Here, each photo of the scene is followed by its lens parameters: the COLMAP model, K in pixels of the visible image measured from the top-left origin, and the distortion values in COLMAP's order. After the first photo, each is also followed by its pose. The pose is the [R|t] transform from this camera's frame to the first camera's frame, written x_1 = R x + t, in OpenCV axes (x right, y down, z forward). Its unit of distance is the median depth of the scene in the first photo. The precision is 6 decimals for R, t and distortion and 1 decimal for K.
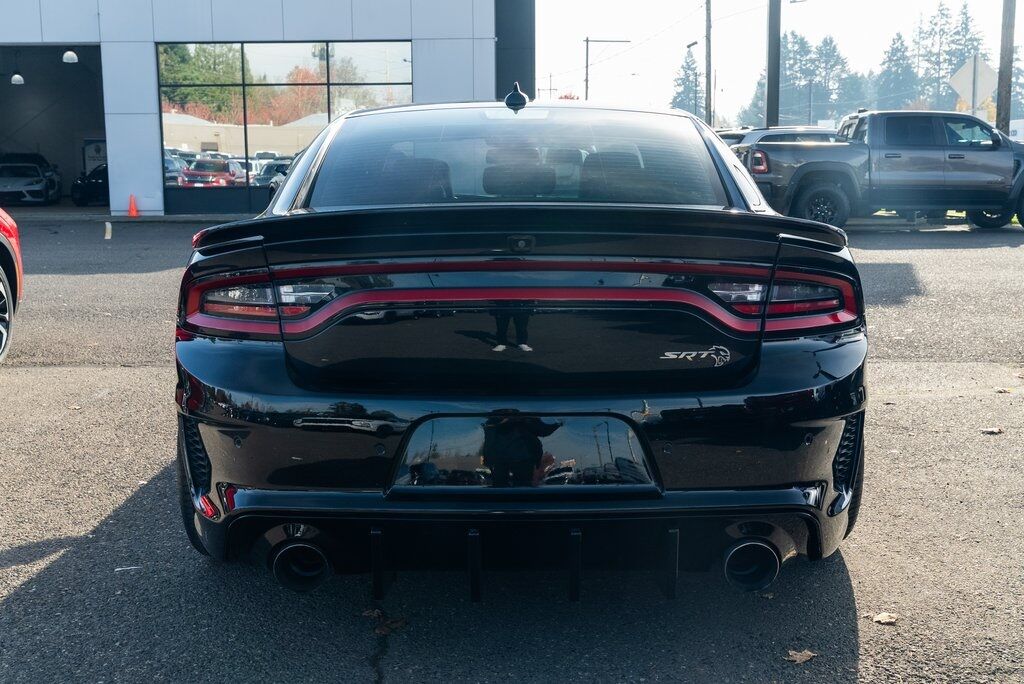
lens RADIAL K [[1158.4, 0, 512.4], [0, 1158.4, 342.5], [0, 0, 1]] dist [-0.009630, 0.000000]
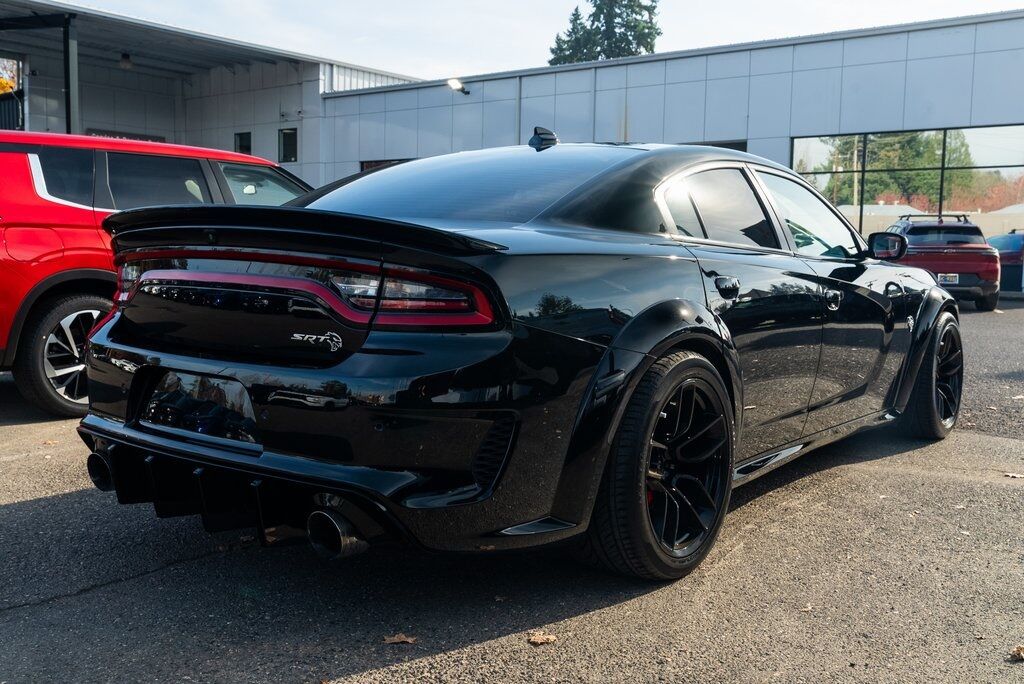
lens RADIAL K [[1014.6, 0, 511.6], [0, 1014.6, 344.0], [0, 0, 1]] dist [-0.017512, 0.000000]
pose [[0.788694, 0.075515, -0.610131, 0.887708], [-0.112381, 0.993415, -0.022318, 0.016156], [0.604428, 0.086169, 0.791986, 0.322644]]
